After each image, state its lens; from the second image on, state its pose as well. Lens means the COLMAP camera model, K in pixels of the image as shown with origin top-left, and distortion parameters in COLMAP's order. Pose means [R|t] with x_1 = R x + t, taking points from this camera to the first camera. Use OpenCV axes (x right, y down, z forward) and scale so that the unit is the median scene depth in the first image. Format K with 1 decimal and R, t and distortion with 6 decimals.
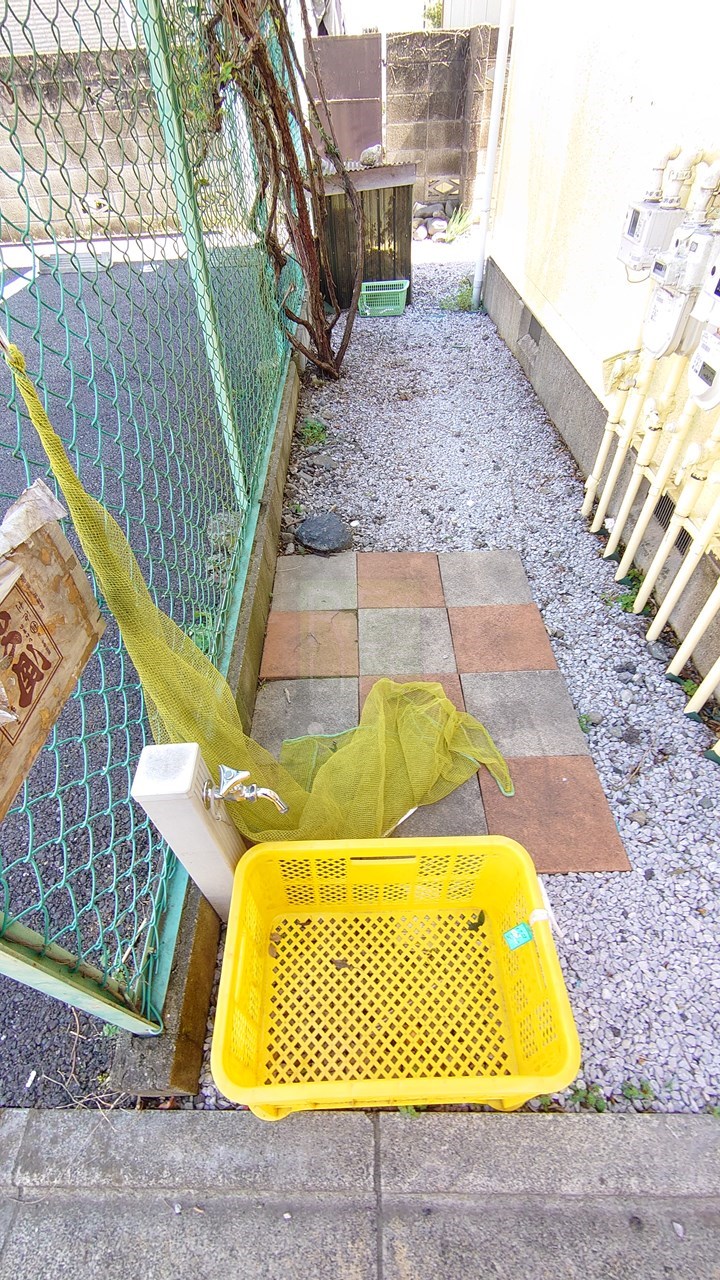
lens RADIAL K [[547.1, 0, 358.2], [0, 547.1, 646.8], [0, 0, 1]] dist [-0.007265, -0.000178]
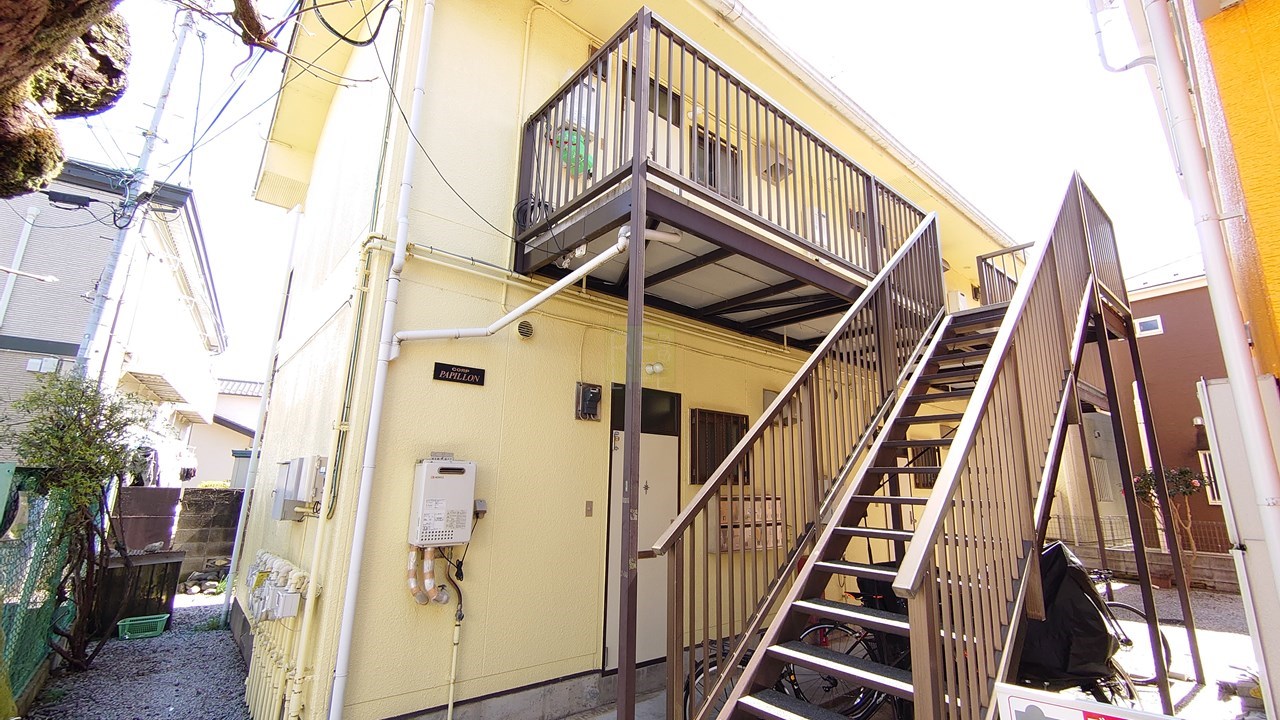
lens RADIAL K [[547.1, 0, 646.6], [0, 547.1, 363.6], [0, 0, 1]] dist [-0.007265, -0.000178]
pose [[0.765721, 0.203618, 0.610091, 0.046236], [0.426678, 0.548964, -0.718738, 0.555305], [-0.481266, 0.810665, 0.333474, -0.652917]]
